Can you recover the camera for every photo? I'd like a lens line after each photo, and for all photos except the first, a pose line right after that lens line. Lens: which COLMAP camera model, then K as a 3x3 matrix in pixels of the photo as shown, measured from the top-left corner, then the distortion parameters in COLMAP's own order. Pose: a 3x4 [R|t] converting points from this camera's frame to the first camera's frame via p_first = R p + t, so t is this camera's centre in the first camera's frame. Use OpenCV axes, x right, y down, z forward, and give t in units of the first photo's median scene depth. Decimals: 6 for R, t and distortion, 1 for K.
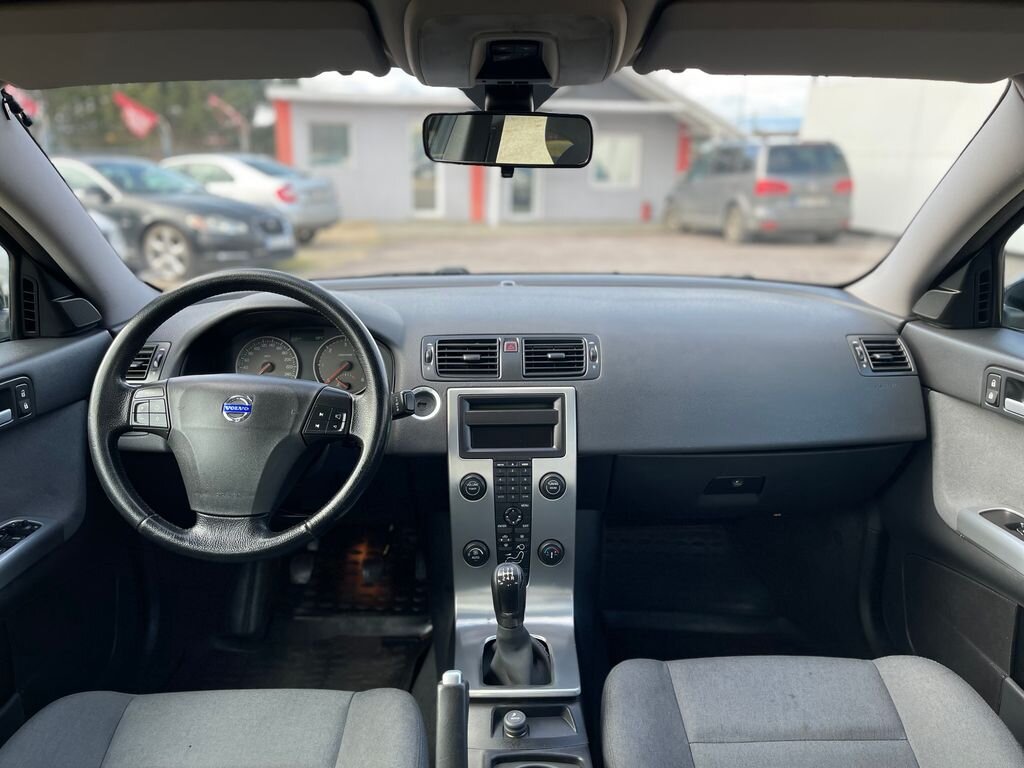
lens RADIAL K [[770.9, 0, 508.5], [0, 770.9, 386.2], [0, 0, 1]] dist [0.051481, -0.063767]
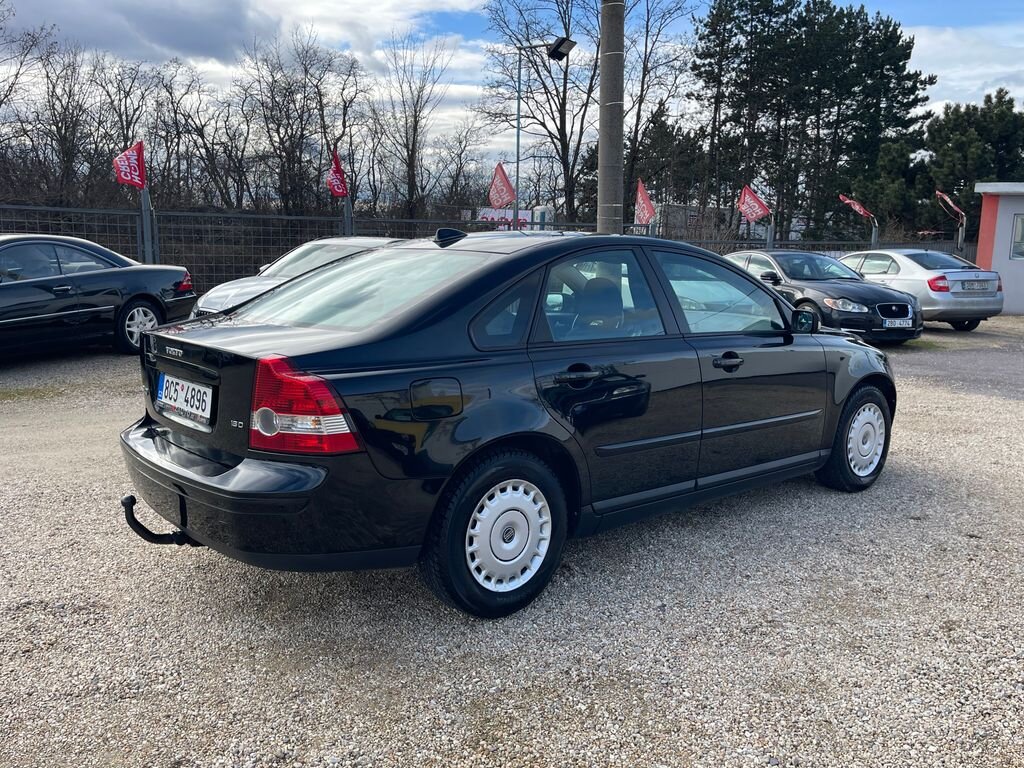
lens RADIAL K [[866.9, 0, 518.9], [0, 866.9, 377.6], [0, 0, 1]] dist [0.019474, -0.006440]
pose [[0.647947, 0.125502, -0.751275, 2.668908], [-0.221912, 0.974648, -0.028574, 0.470586], [0.728642, 0.185232, 0.659371, -2.164606]]
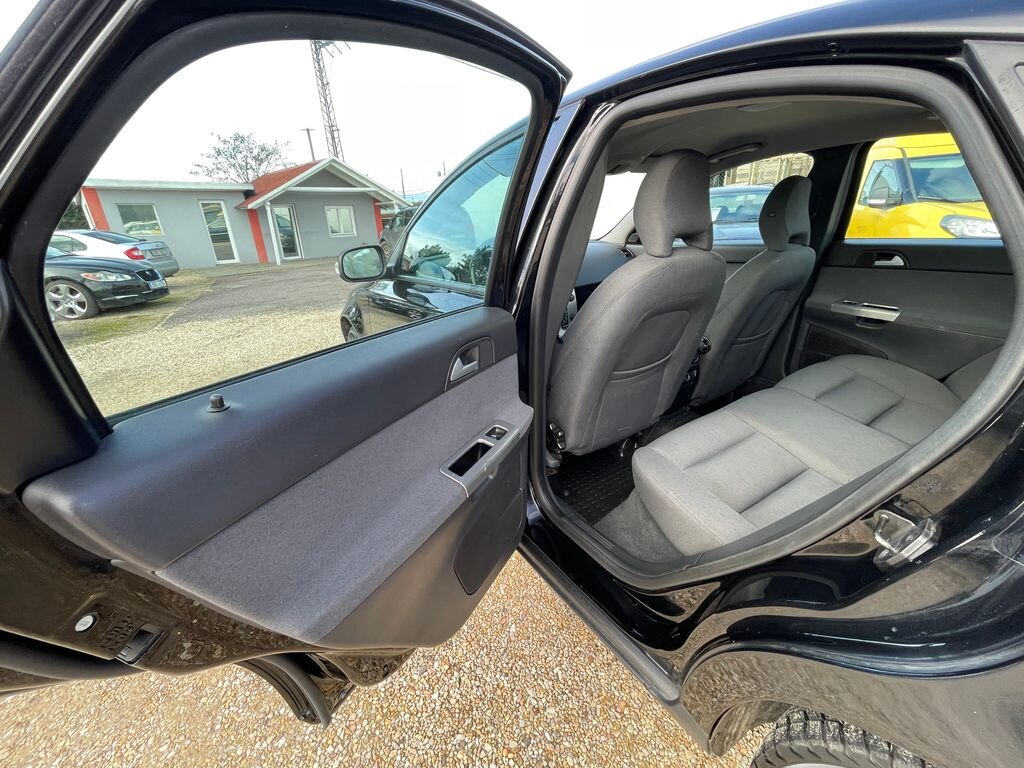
lens RADIAL K [[415.0, 0, 509.8], [0, 415.0, 383.5], [0, 0, 1]] dist [-0.006801, 0.002311]
pose [[0.849935, -0.235334, 0.471411, -1.066169], [0.191058, 0.971471, 0.140500, 0.179749], [-0.491027, -0.029349, 0.870650, -0.449942]]
